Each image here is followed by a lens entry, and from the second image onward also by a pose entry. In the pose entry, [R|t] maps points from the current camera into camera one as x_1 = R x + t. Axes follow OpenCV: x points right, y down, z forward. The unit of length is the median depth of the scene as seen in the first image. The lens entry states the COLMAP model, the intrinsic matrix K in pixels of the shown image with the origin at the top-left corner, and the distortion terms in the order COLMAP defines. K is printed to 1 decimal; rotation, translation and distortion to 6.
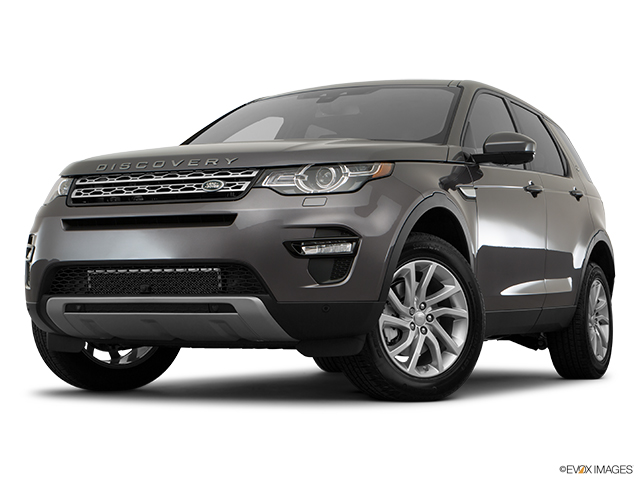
lens RADIAL K [[1255.2, 0, 315.3], [0, 1255.2, 240.4], [0, 0, 1]] dist [0.207753, 0.000000]
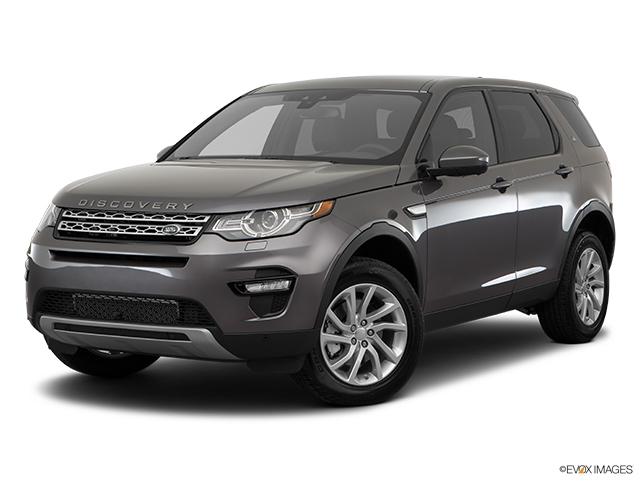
lens RADIAL K [[1412.2, 0, 319.6], [0, 1412.2, 239.5], [0, 0, 1]] dist [0.301404, 0.000000]
pose [[0.995257, 0.002070, -0.097263, 0.174840], [0.010248, 0.991980, 0.125976, -0.189676], [0.096743, -0.126375, 0.987254, -0.267619]]
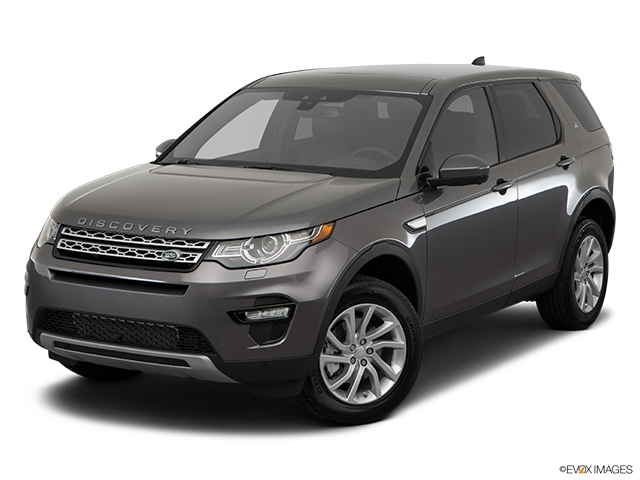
lens RADIAL K [[1412.2, 0, 320.5], [0, 1412.2, 241.2], [0, 0, 1]] dist [0.301404, 0.000000]
pose [[0.995279, 0.012173, -0.096293, 0.174466], [0.007618, 0.979246, 0.202531, -0.306812], [0.096760, -0.202308, 0.974530, -0.247059]]
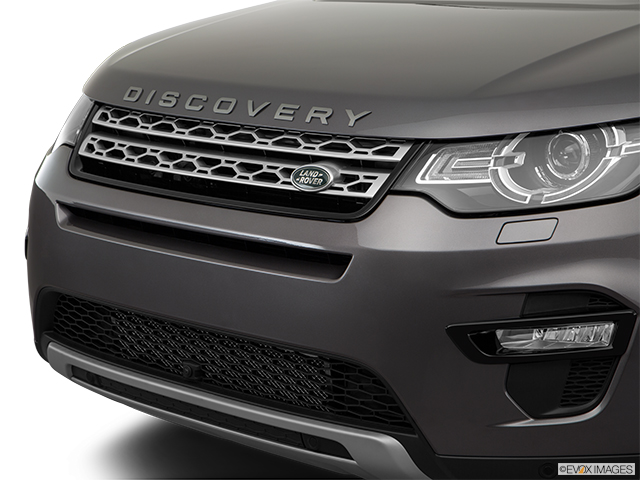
lens RADIAL K [[1520.3, 0, 316.8], [0, 1520.3, 242.9], [0, 0, 1]] dist [0.393216, 0.000000]
pose [[0.957261, 0.048392, -0.285147, 0.077307], [0.023999, 0.969212, 0.245054, -0.150696], [0.288226, -0.241424, 0.926628, 0.456622]]
